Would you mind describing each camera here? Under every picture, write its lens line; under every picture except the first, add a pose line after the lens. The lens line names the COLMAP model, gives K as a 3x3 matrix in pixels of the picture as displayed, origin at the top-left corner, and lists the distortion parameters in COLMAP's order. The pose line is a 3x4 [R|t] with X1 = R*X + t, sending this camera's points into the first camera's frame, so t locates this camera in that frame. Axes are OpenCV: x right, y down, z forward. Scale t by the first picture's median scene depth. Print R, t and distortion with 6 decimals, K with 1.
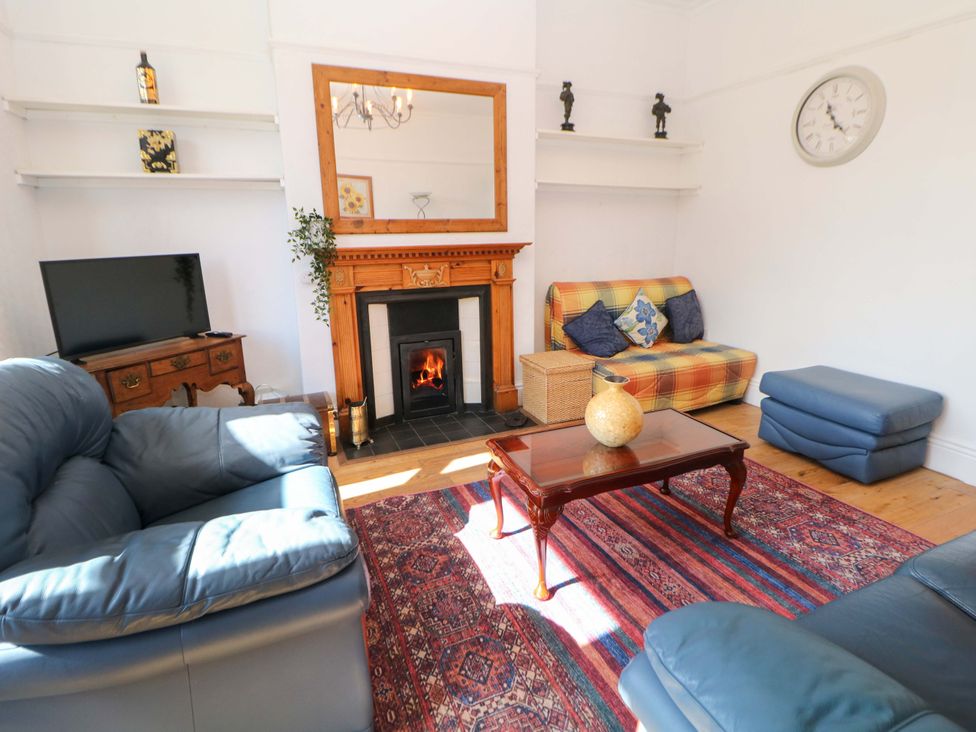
lens RADIAL K [[504.0, 0, 488.4], [0, 504.0, 339.6], [0, 0, 1]] dist [-0.009605, -0.001757]
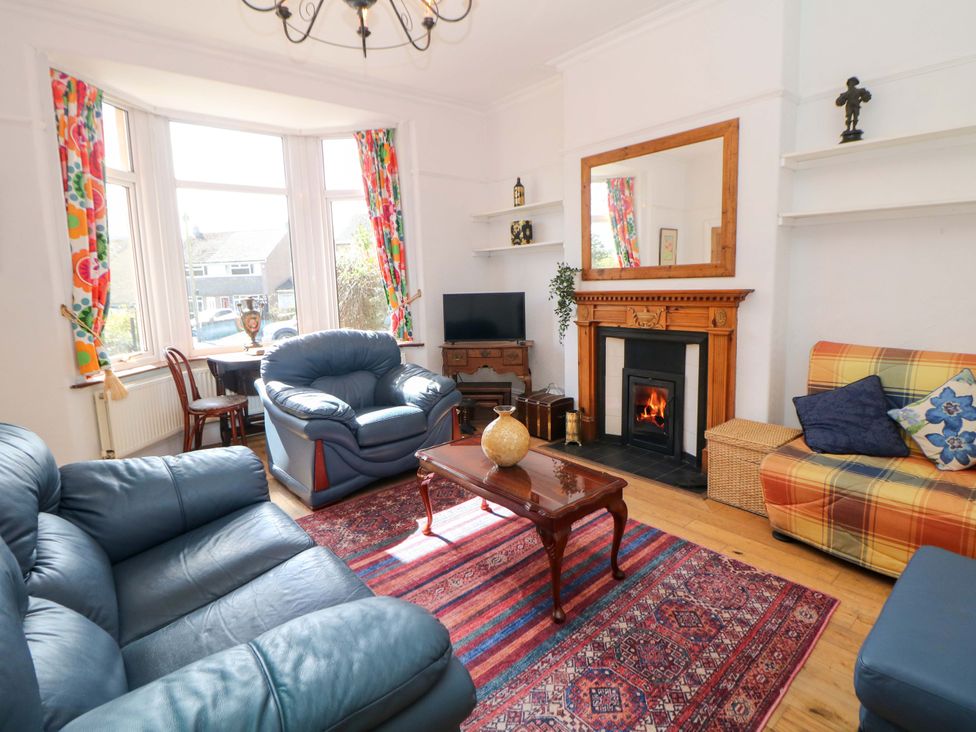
lens RADIAL K [[504.0, 0, 488.4], [0, 504.0, 339.6], [0, 0, 1]] dist [-0.009605, -0.001757]
pose [[0.297464, 0.114079, -0.947893, 0.813428], [-0.178469, 0.981979, 0.062174, -0.086910], [0.937904, 0.150675, 0.312463, 0.347029]]
